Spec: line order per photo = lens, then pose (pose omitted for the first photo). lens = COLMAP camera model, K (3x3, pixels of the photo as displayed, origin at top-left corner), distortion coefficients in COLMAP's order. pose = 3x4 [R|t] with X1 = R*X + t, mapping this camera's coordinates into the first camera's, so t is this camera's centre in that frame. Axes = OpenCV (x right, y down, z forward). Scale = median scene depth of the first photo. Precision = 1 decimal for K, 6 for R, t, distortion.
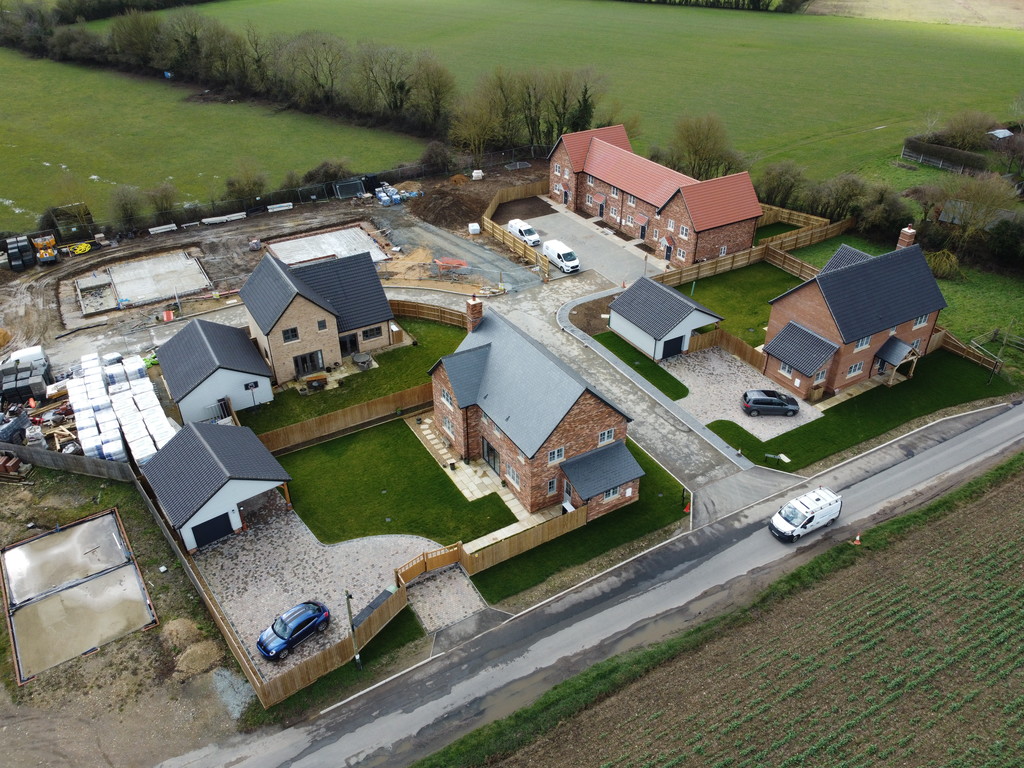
lens RADIAL K [[777.7, 0, 512.0], [0, 777.7, 384.0], [0, 0, 1]] dist [0.003536, 0.000630]
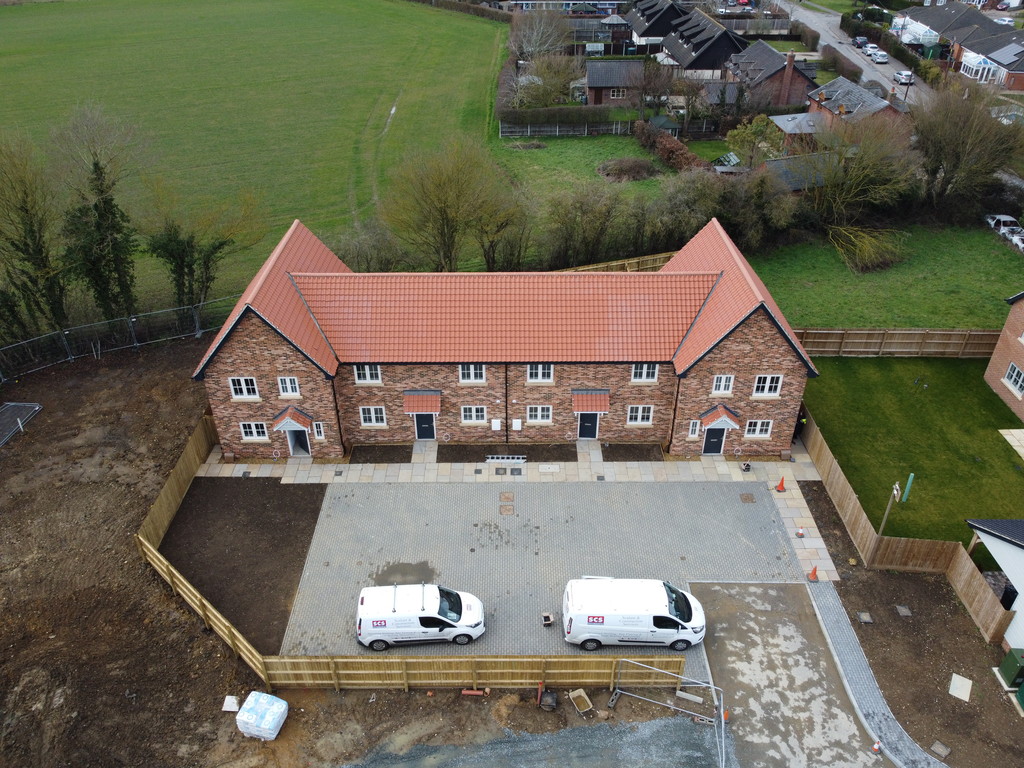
lens RADIAL K [[777.7, 0, 512.0], [0, 777.7, 384.0], [0, 0, 1]] dist [0.003536, 0.000630]
pose [[0.499827, -0.481338, 0.720060, -0.149418], [0.474363, 0.847716, 0.237396, -0.325253], [-0.724674, 0.222913, 0.652041, 0.716623]]
